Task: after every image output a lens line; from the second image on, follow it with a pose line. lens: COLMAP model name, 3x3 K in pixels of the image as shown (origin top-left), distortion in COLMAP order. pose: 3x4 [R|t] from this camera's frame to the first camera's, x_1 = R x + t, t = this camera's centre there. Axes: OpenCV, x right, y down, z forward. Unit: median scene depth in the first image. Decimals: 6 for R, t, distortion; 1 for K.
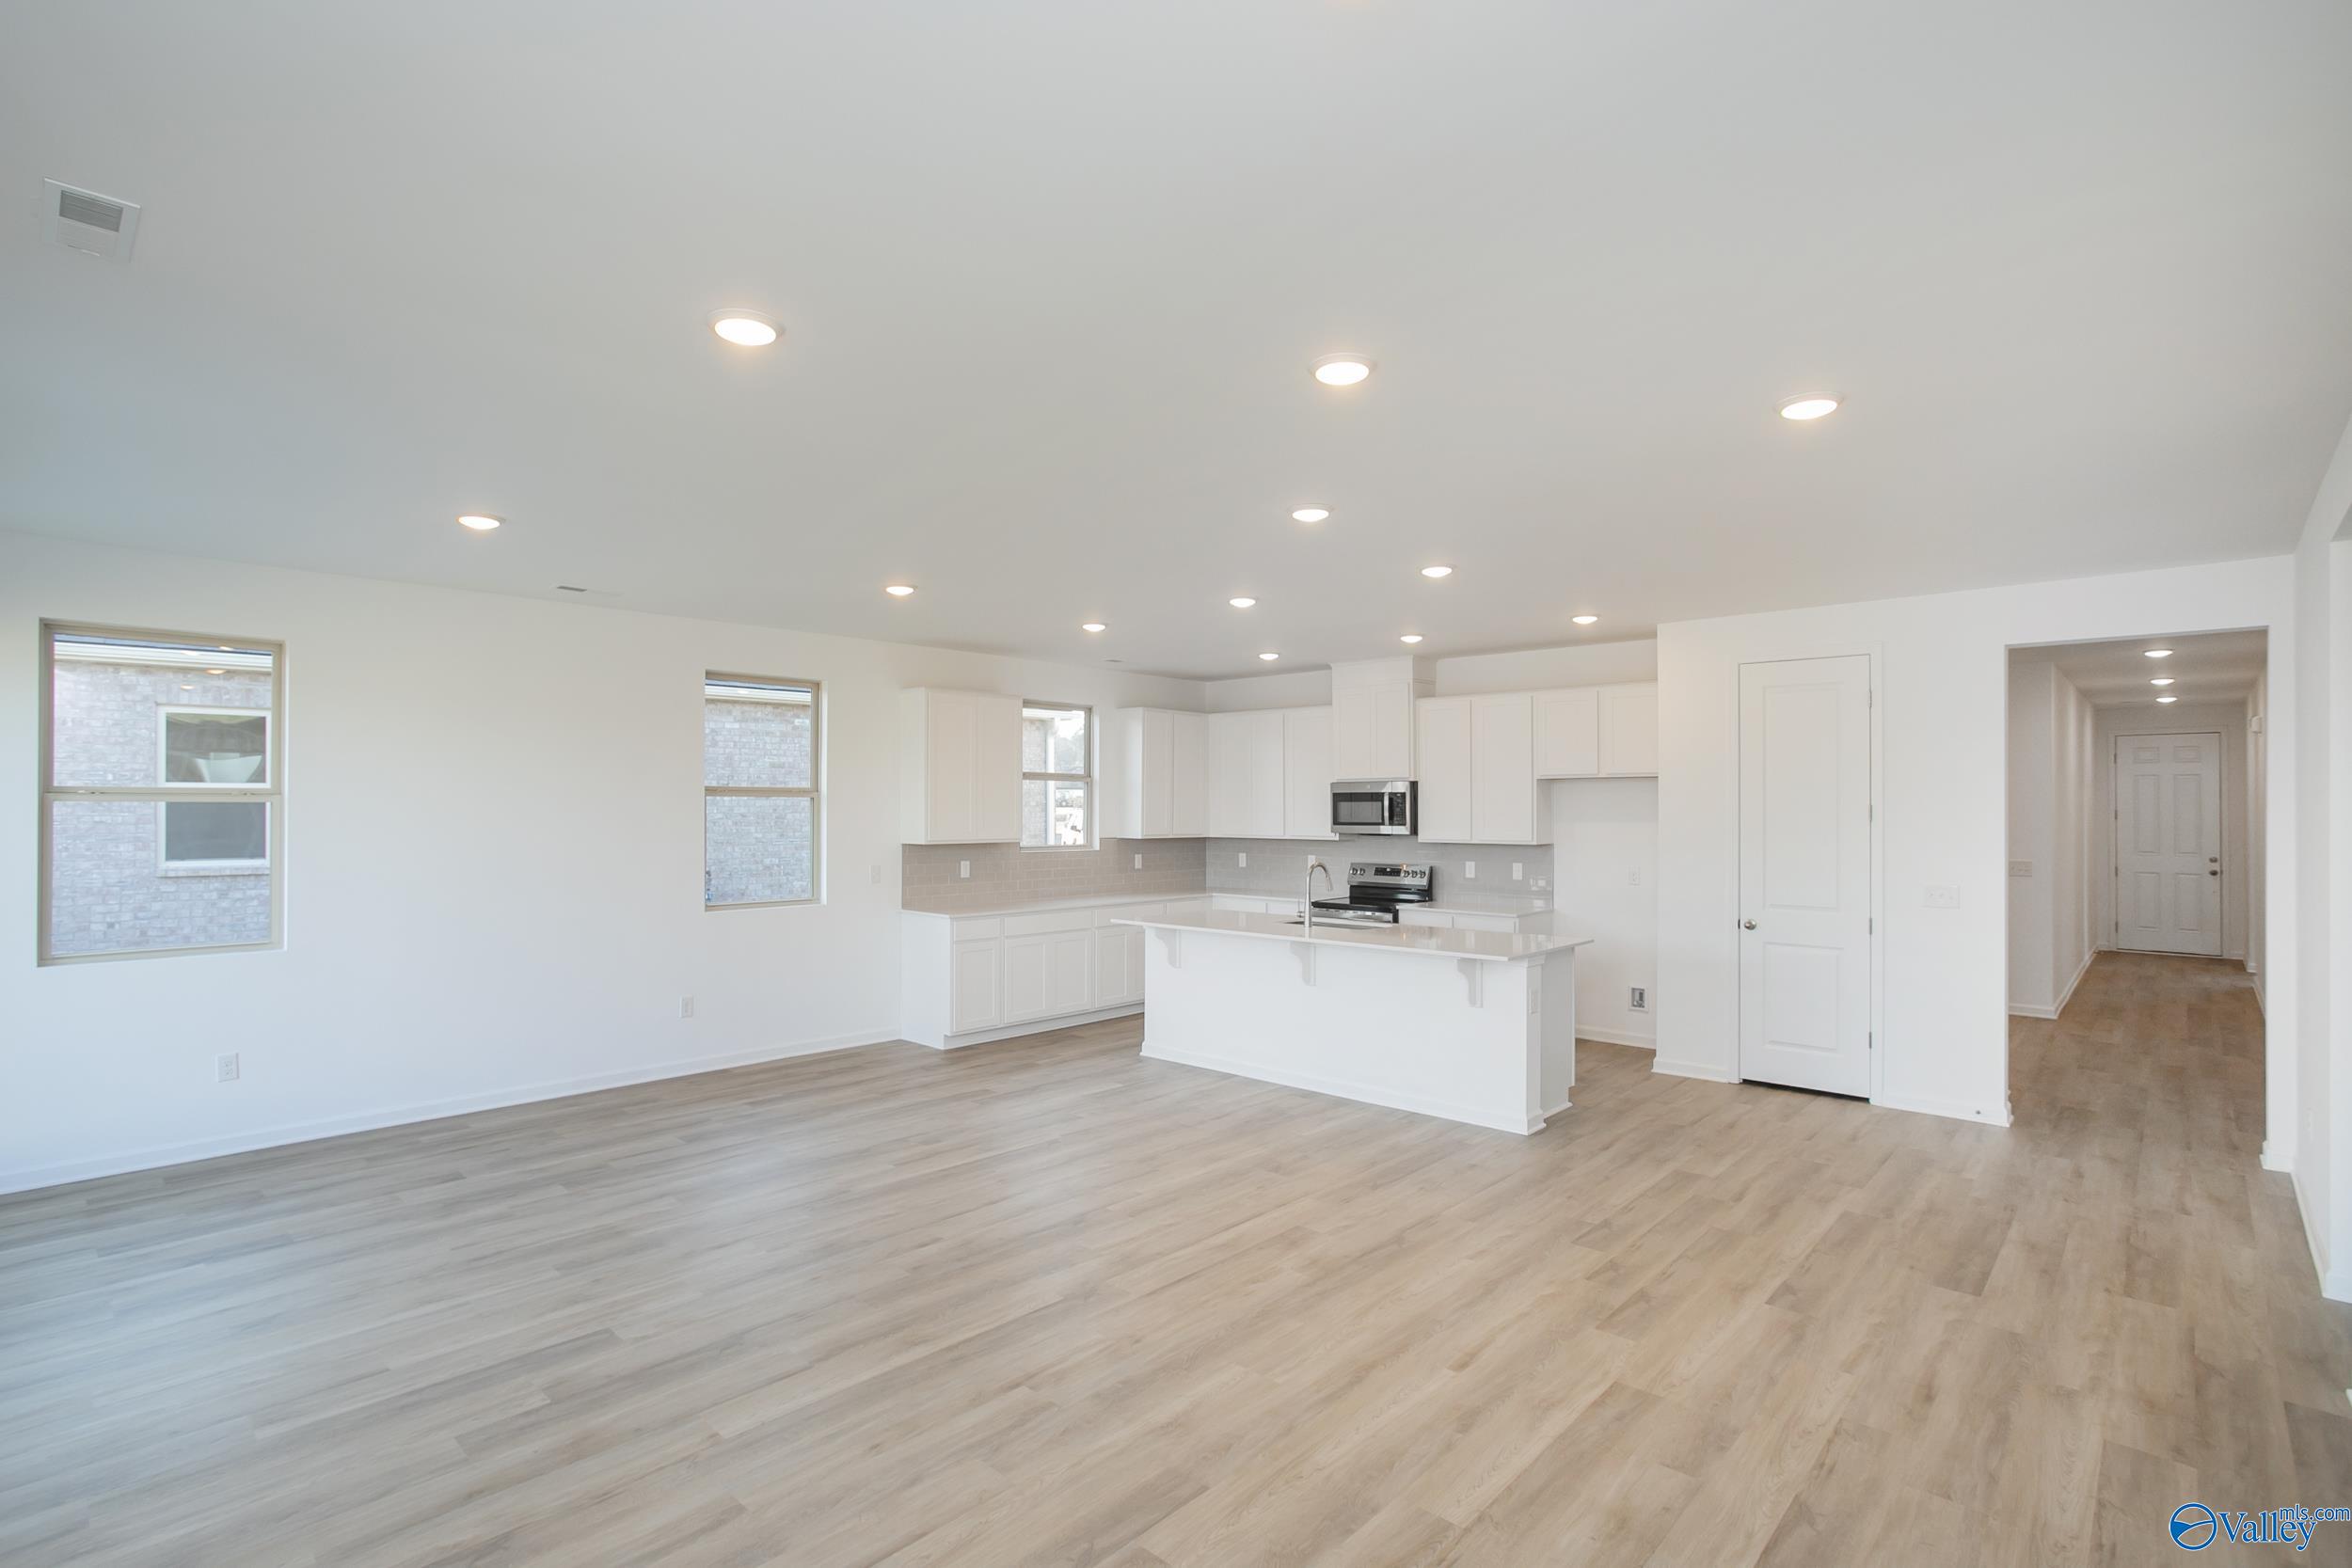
lens RADIAL K [[1128.3, 0, 1170.0], [0, 1128.3, 776.7], [0, 0, 1]] dist [-0.034557, 0.018130]
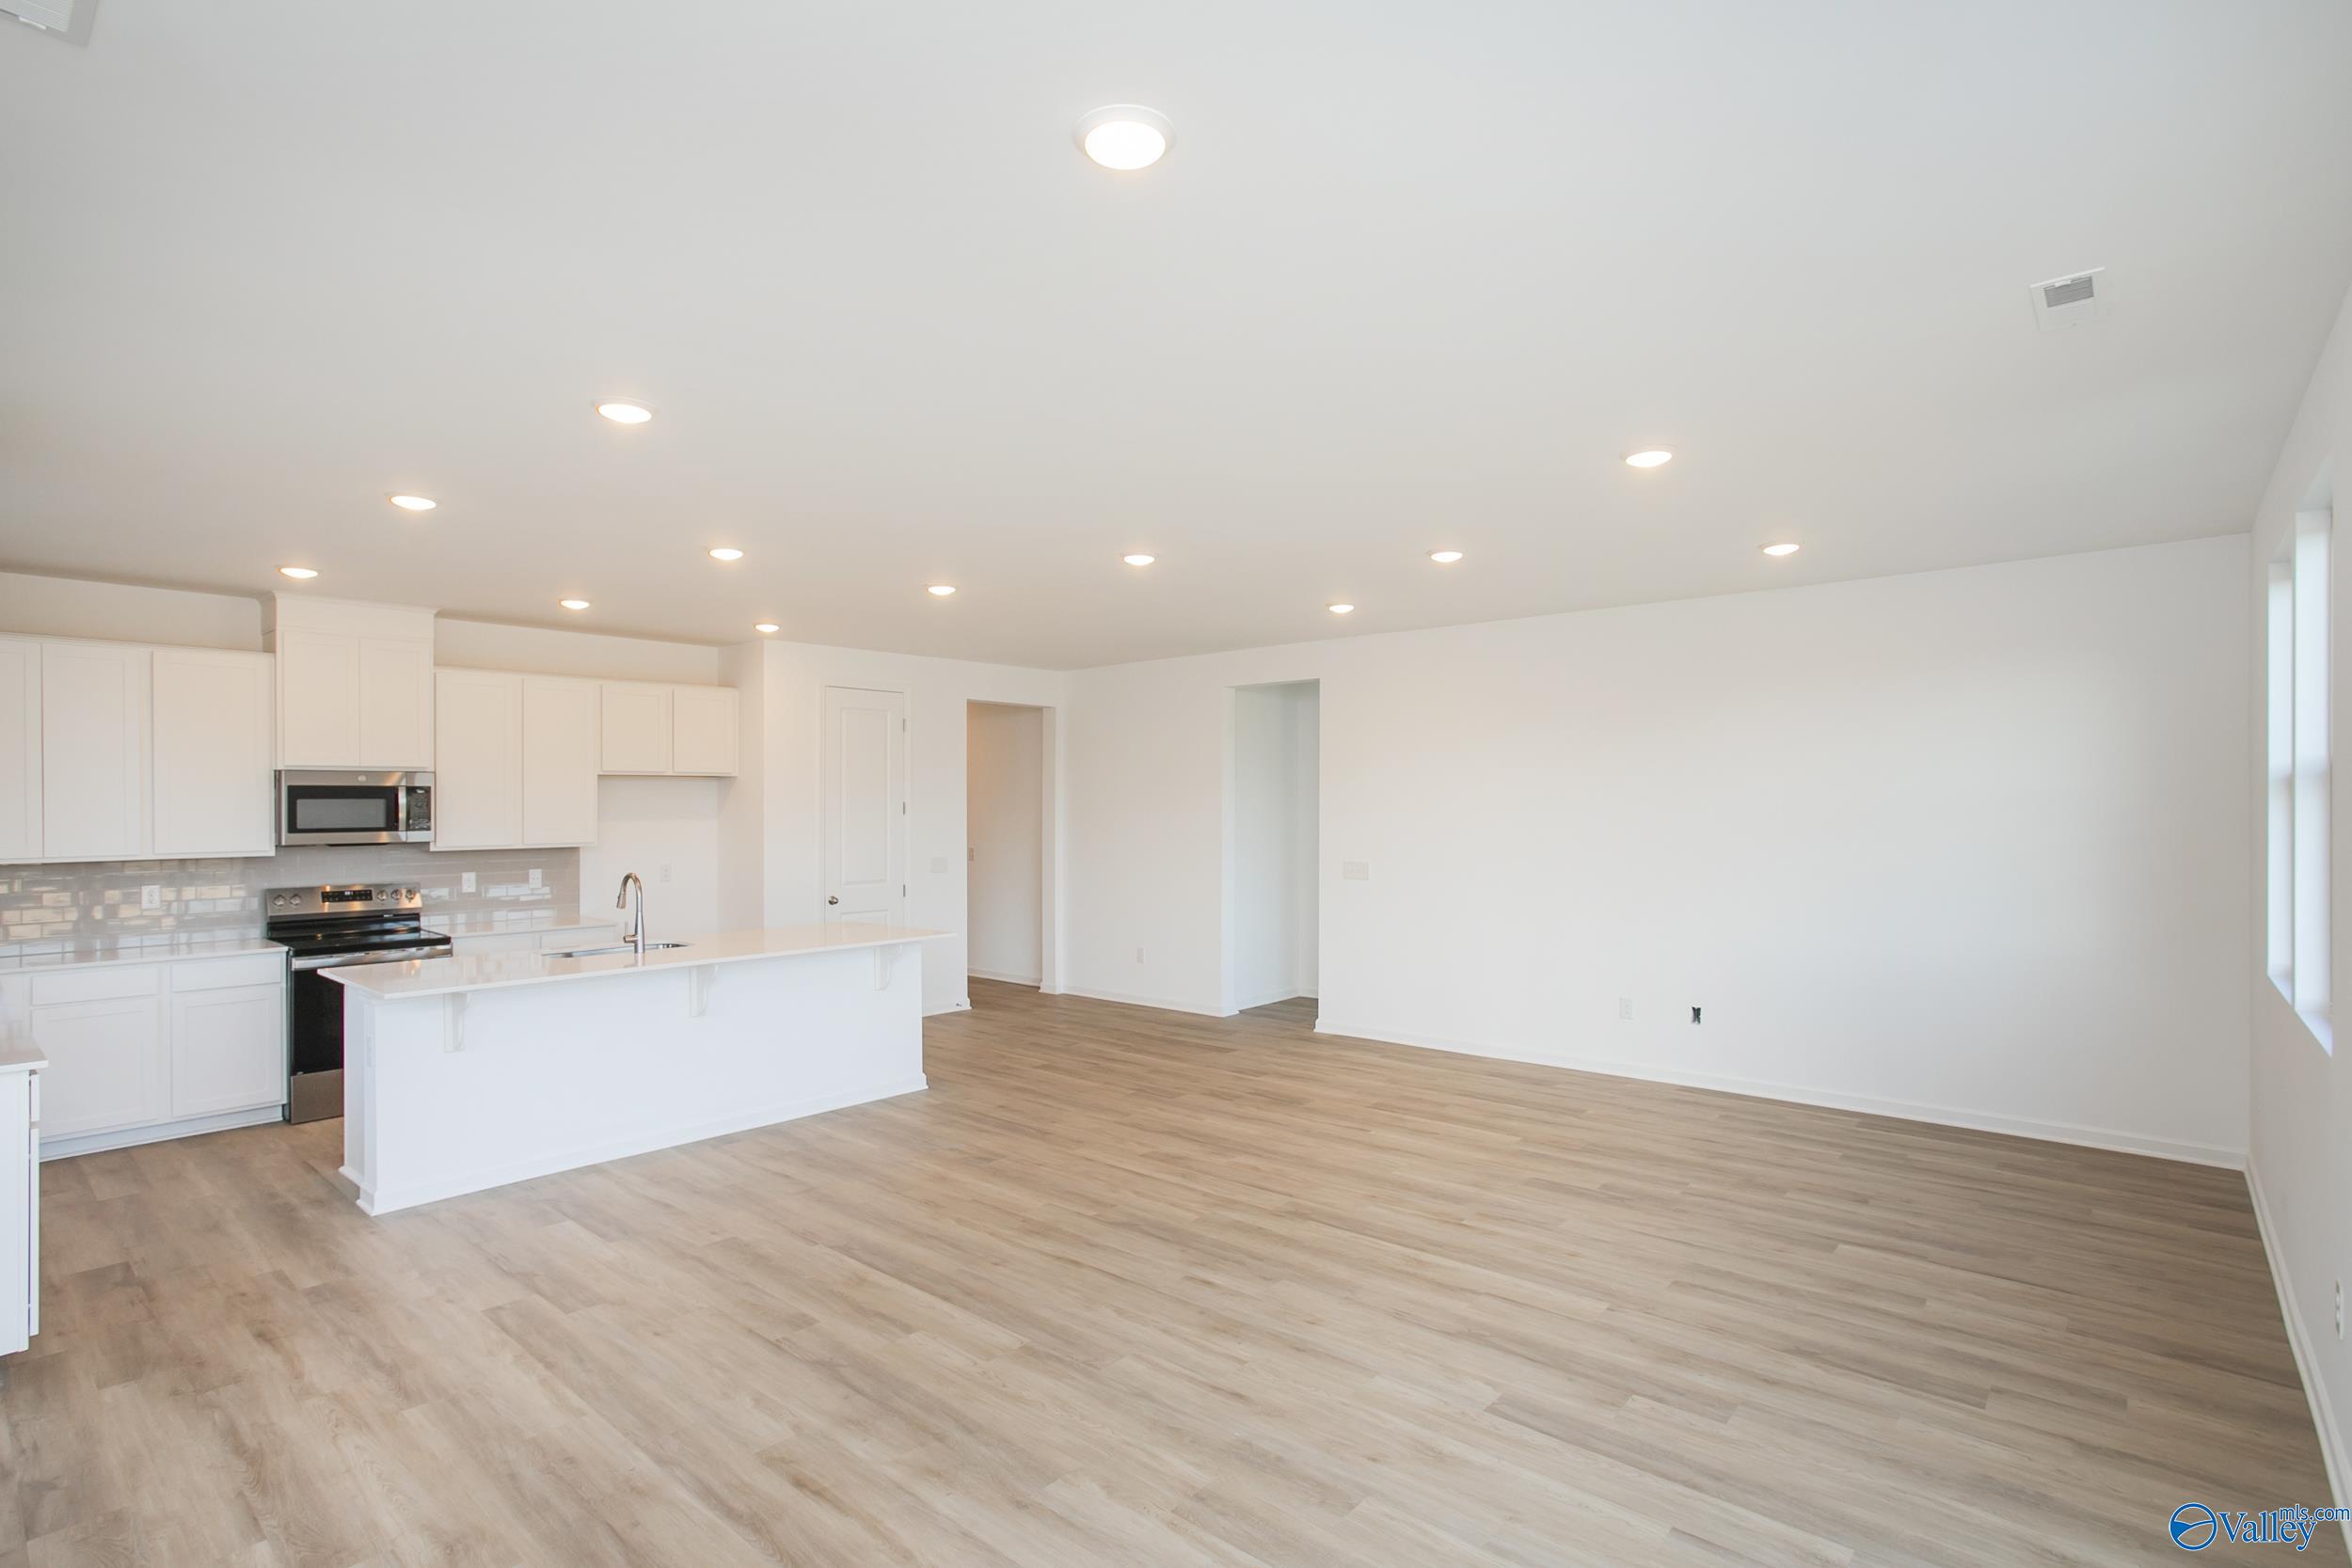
lens RADIAL K [[1128.3, 0, 1170.0], [0, 1128.3, 776.7], [0, 0, 1]] dist [-0.034557, 0.018130]
pose [[-0.029767, 0.023177, 0.999288, -1.129074], [-0.020766, 0.999501, -0.023800, 0.030259], [-0.999341, -0.021460, -0.029271, 1.057321]]
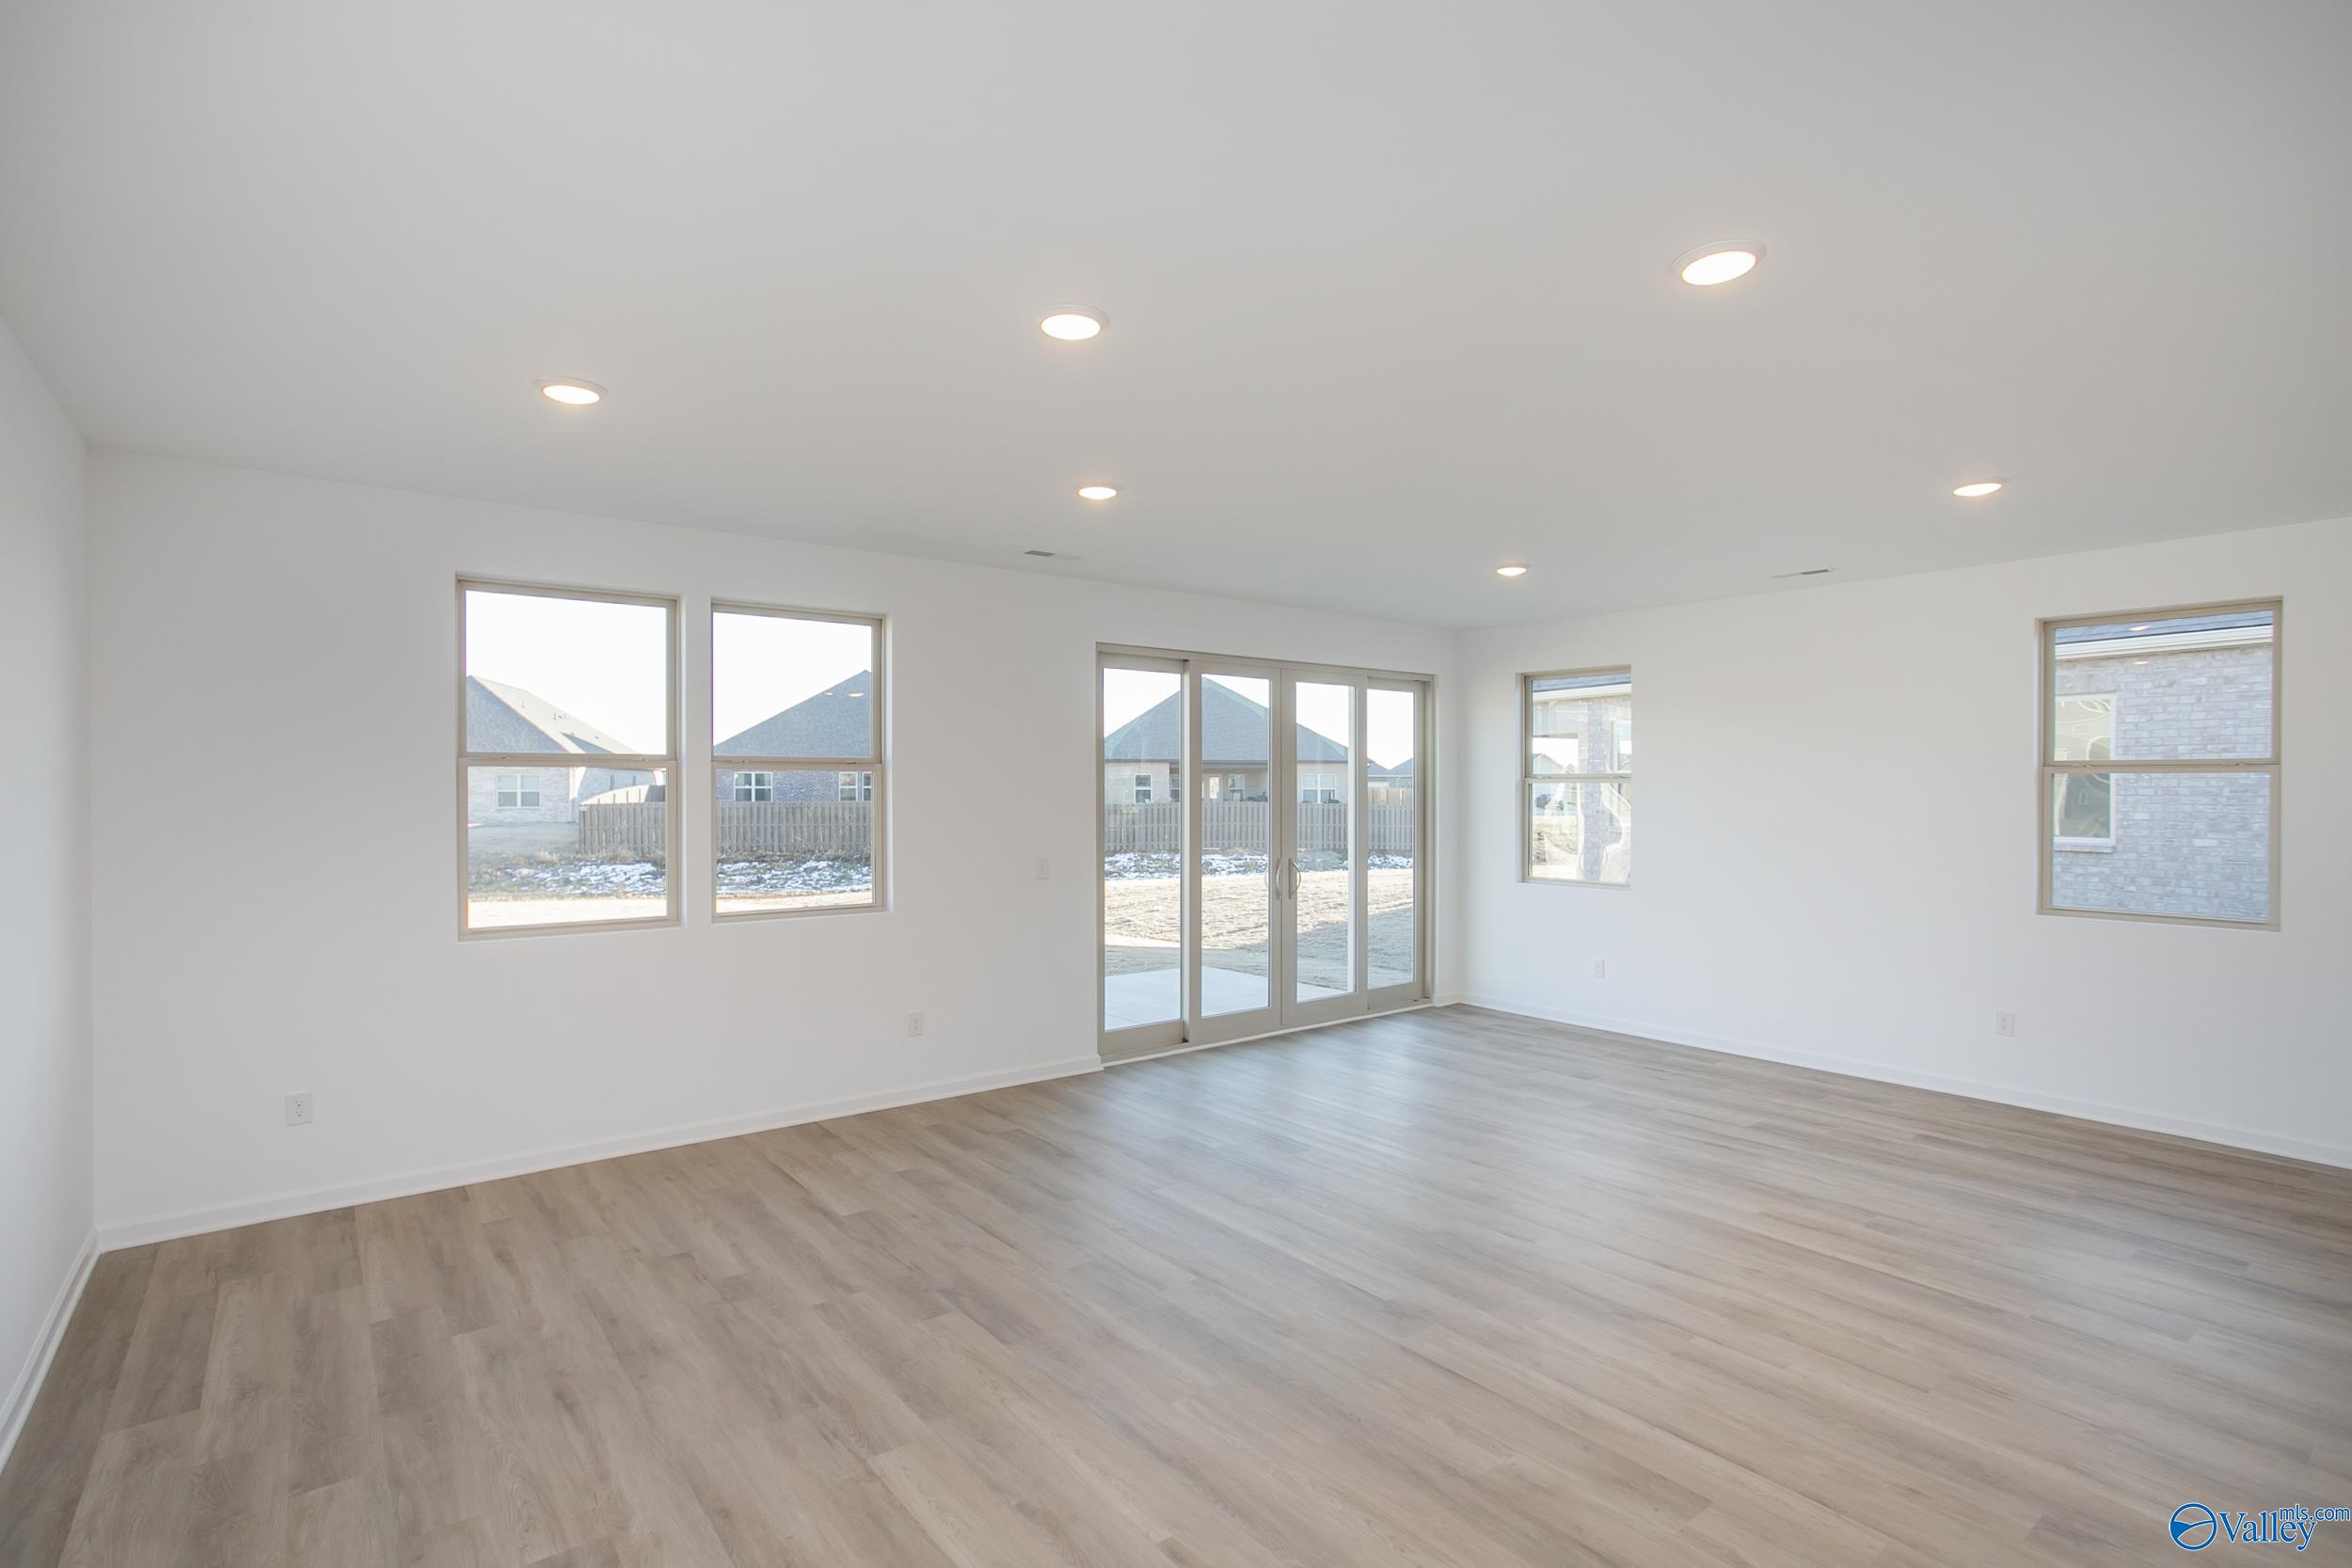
lens RADIAL K [[1119.0, 0, 1162.7], [0, 1119.0, 799.9], [0, 0, 1]] dist [-0.035962, 0.015796]
pose [[-0.166281, 0.006895, -0.986054, 0.719182], [0.022728, 0.999737, 0.003158, 0.051265], [0.985816, -0.021886, -0.166394, 0.870961]]
